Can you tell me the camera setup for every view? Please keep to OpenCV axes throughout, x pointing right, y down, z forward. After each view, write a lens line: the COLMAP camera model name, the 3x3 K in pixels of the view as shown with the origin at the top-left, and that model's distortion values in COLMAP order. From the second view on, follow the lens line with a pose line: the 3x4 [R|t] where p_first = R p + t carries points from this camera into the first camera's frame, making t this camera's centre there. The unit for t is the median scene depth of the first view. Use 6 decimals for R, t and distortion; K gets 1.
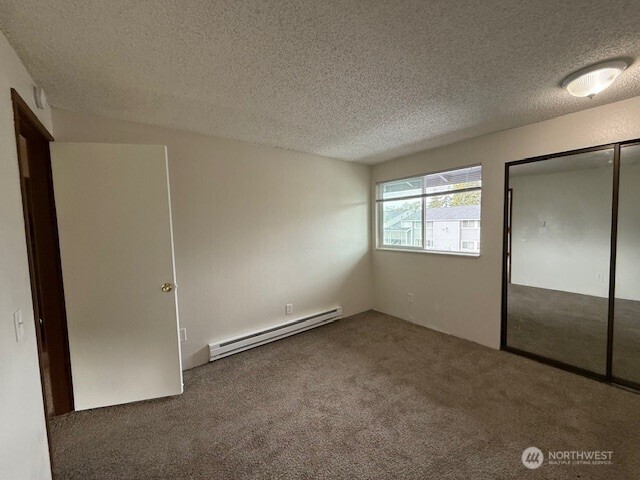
lens RADIAL K [[253.9, 0, 318.6], [0, 253.9, 239.8], [0, 0, 1]] dist [-0.002823, -0.000587]
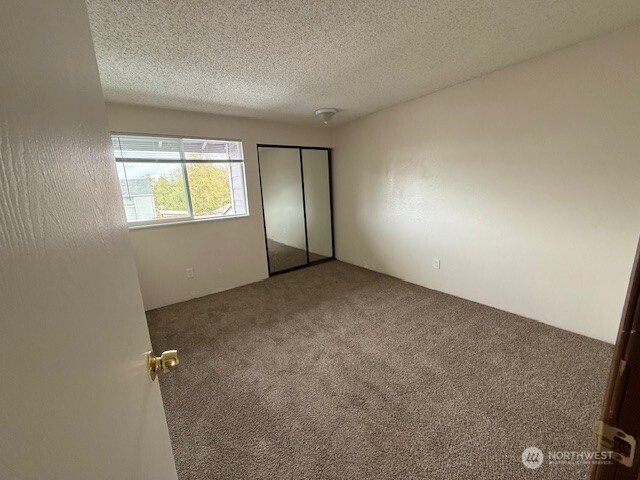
lens RADIAL K [[253.9, 0, 318.2], [0, 253.9, 239.4], [0, 0, 1]] dist [-0.002823, -0.000587]
pose [[0.025660, -0.176885, 0.983897, -0.637022], [0.110906, 0.978649, 0.173049, -0.000096], [-0.993500, 0.104680, 0.044730, 0.606235]]
